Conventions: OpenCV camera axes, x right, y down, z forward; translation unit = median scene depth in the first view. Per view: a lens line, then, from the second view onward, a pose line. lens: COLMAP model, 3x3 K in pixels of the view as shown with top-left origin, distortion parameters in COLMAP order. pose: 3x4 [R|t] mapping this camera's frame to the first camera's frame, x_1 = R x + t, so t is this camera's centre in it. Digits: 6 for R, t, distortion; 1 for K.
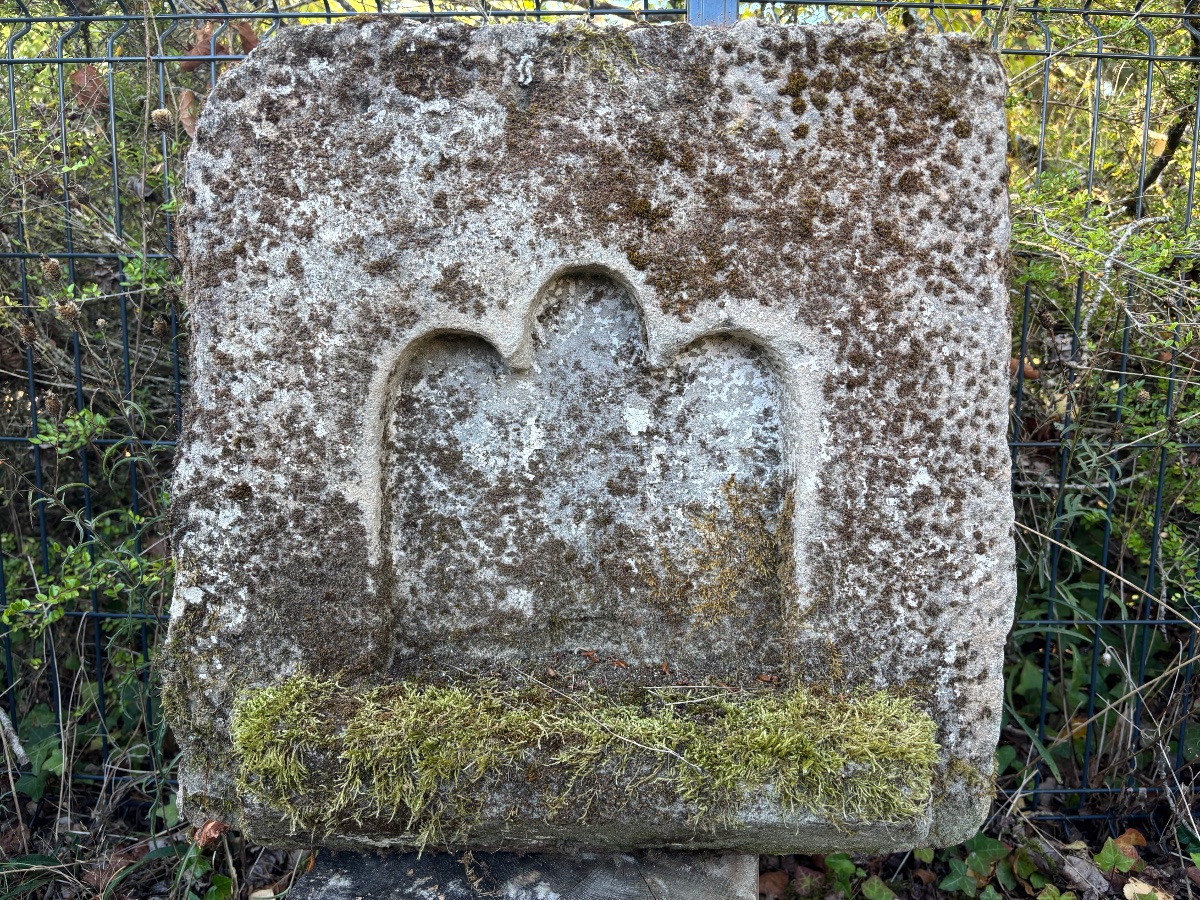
lens RADIAL K [[854.3, 0, 600.0], [0, 854.3, 450.0], [0, 0, 1]] dist [0.208748, -0.281153]
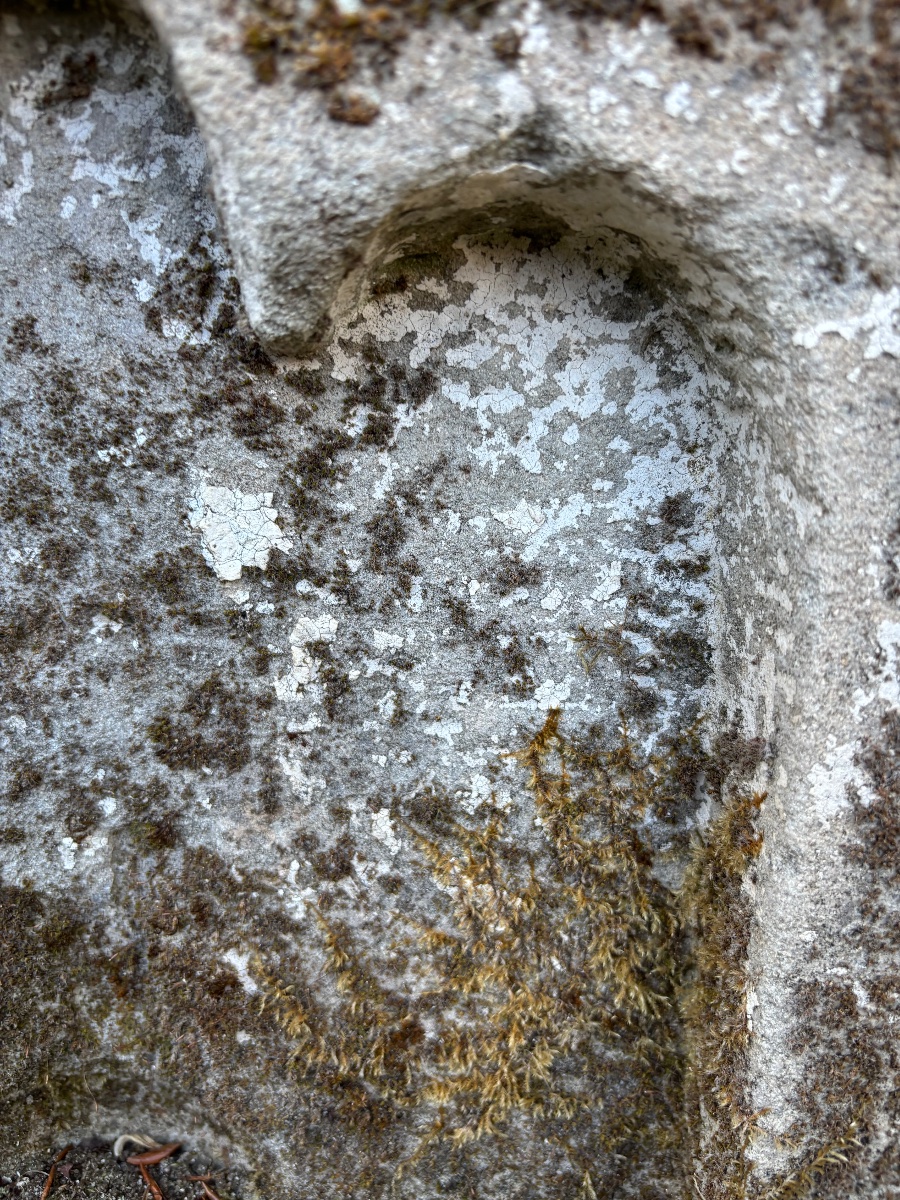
lens RADIAL K [[908.1, 0, 441.4], [0, 908.1, 602.0], [0, 0, 1]] dist [0.006344, -0.032377]
pose [[0.999751, 0.019145, -0.011422, 0.118365], [-0.017926, 0.994956, 0.098695, -0.042005], [0.013254, -0.098466, 0.995052, 0.685292]]
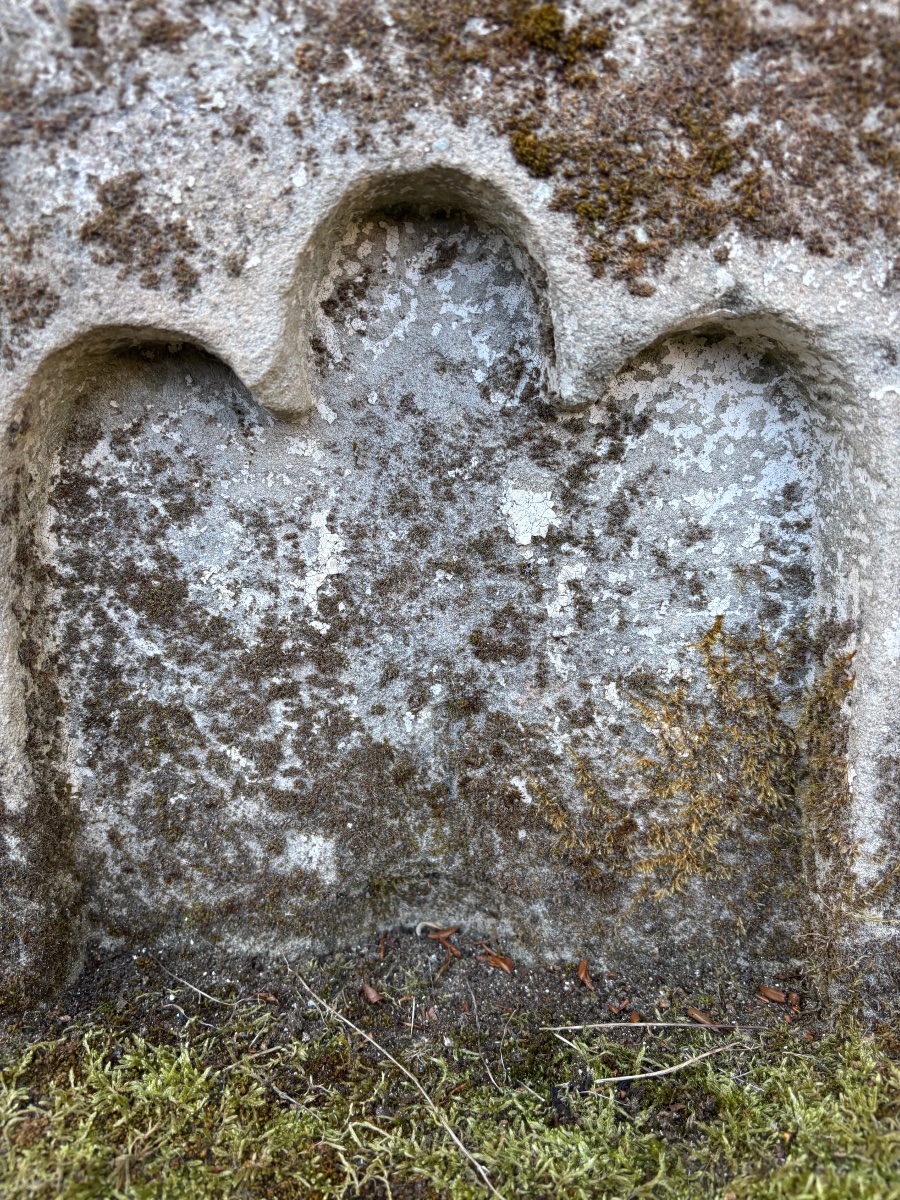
lens RADIAL K [[894.9, 0, 441.6], [0, 894.9, 605.5], [0, 0, 1]] dist [0.050991, -0.064419]
pose [[0.999725, -0.018029, -0.014970, -0.000886], [0.019333, 0.995562, 0.092105, -0.030490], [0.013243, -0.092369, 0.995637, 0.471989]]
